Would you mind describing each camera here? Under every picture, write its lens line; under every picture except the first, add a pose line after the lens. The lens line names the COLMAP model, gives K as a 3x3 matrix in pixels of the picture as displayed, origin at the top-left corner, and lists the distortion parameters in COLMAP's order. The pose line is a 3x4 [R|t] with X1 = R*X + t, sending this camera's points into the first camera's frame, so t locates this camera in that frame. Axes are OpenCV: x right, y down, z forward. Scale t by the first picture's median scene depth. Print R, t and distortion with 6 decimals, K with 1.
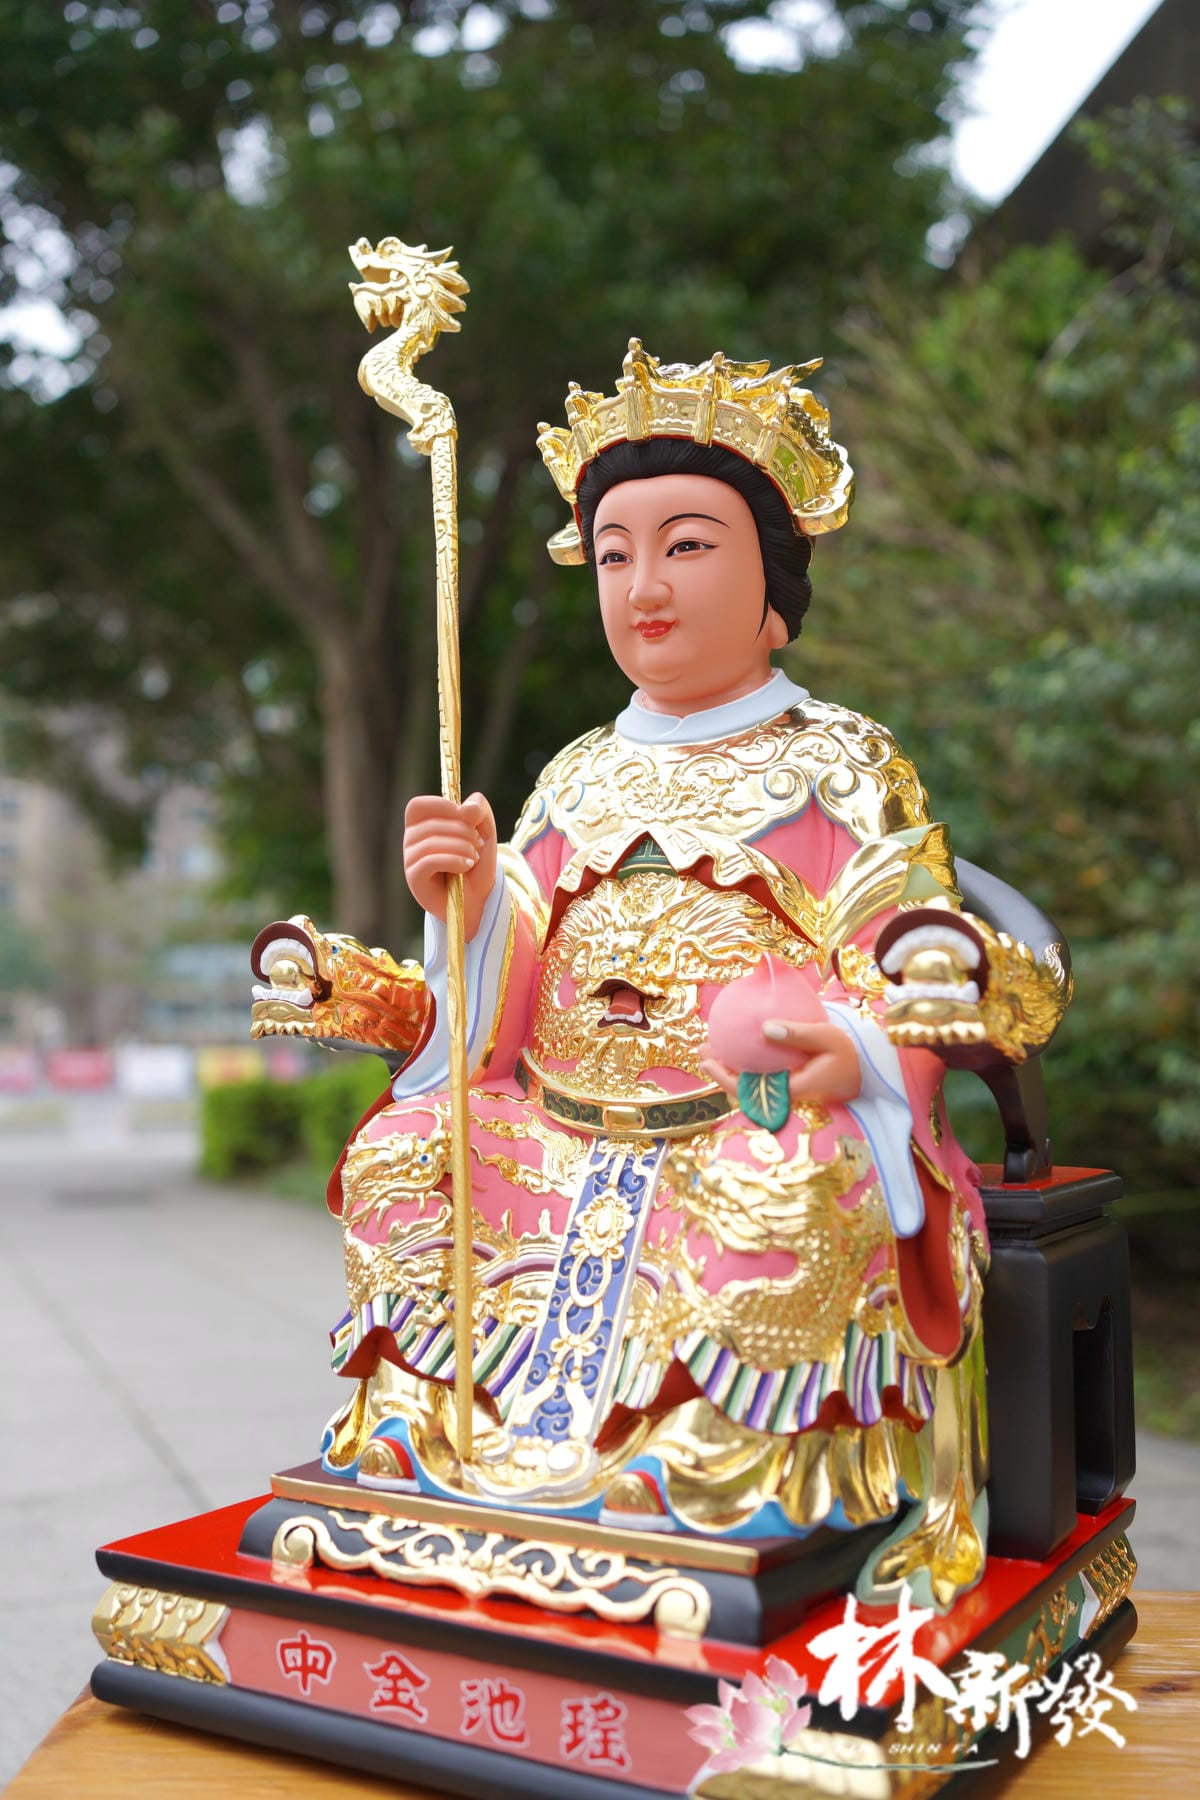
lens RADIAL K [[1812.5, 0, 586.2], [0, 1812.5, 912.4], [0, 0, 1]] dist [-0.028939, 0.149524]
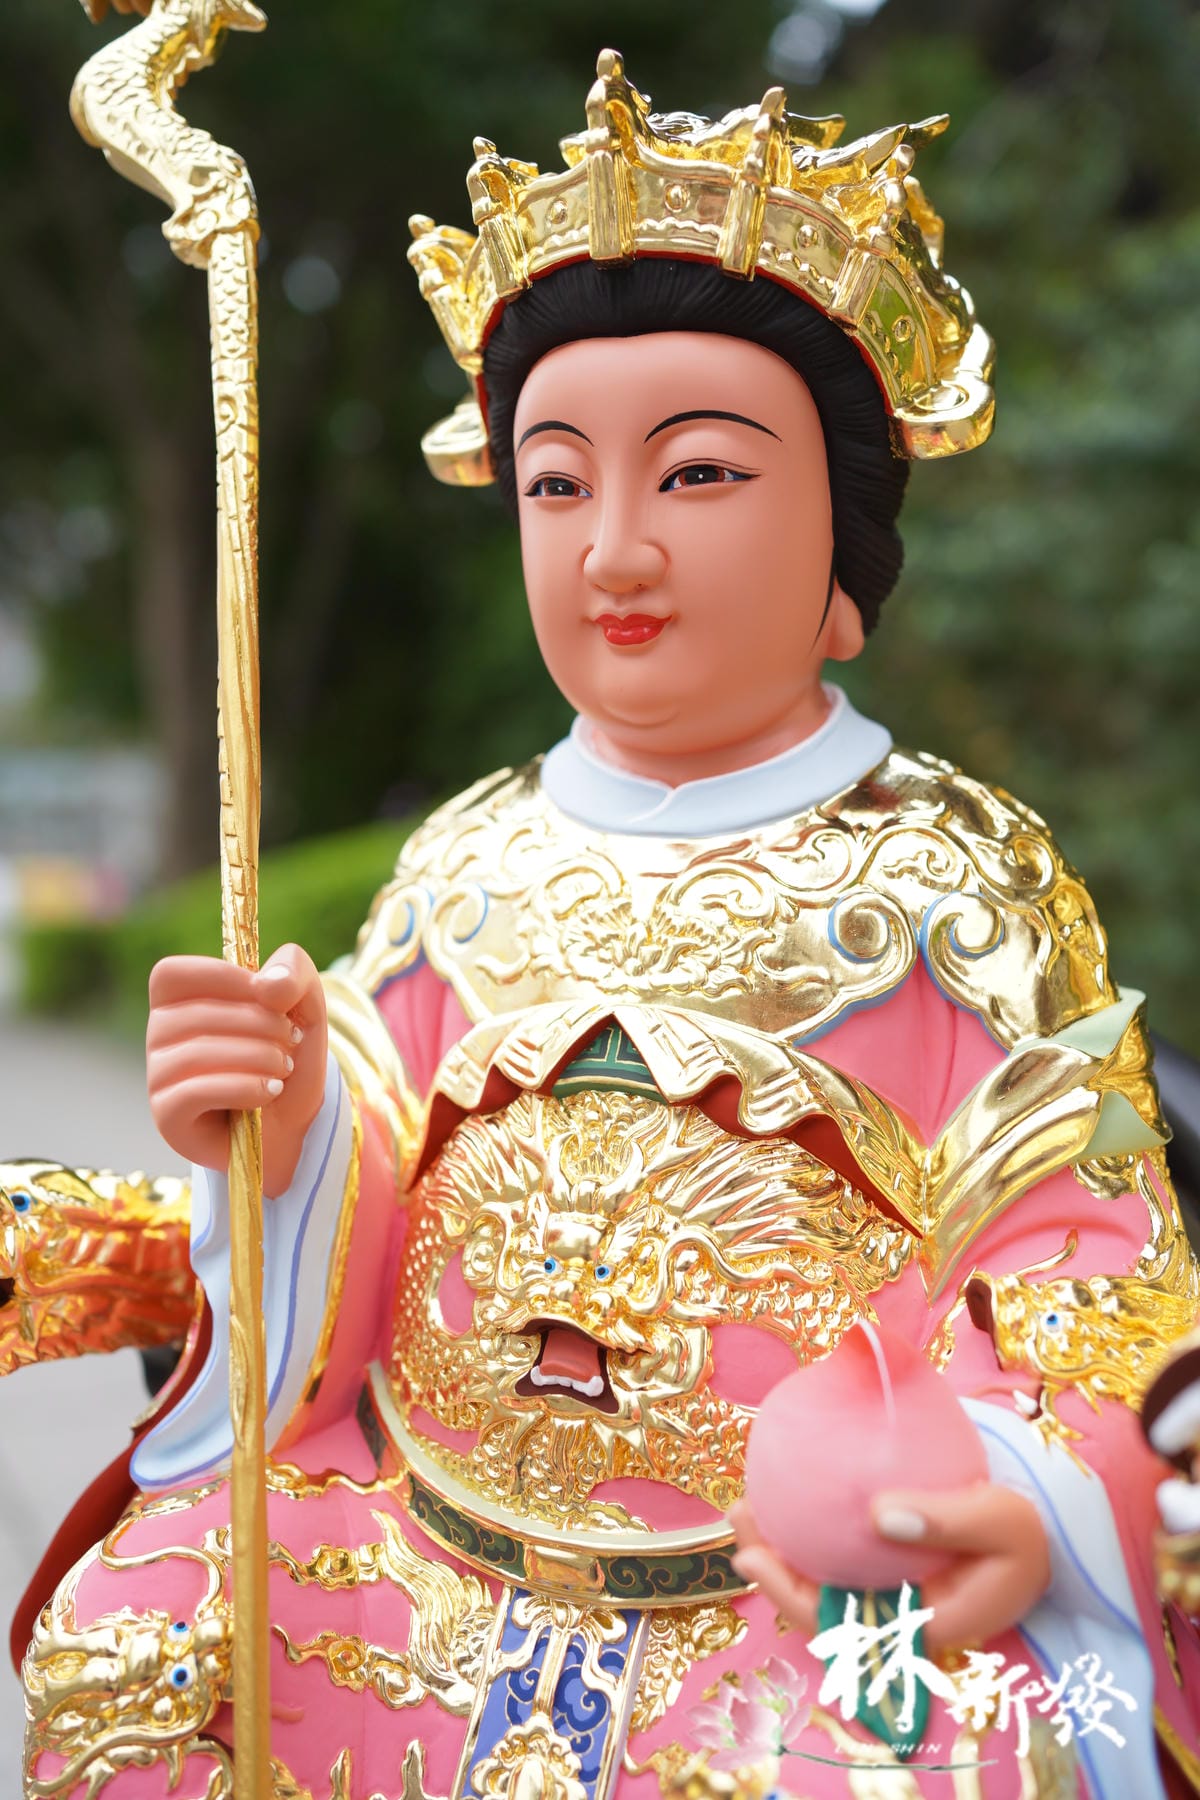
lens RADIAL K [[1812.5, 0, 586.2], [0, 1812.5, 912.4], [0, 0, 1]] dist [-0.028939, 0.149524]
pose [[0.995270, 0.012254, 0.096371, -0.026562], [-0.021614, 0.995081, 0.096682, -0.130215], [-0.094712, -0.098308, 0.990639, 0.488823]]
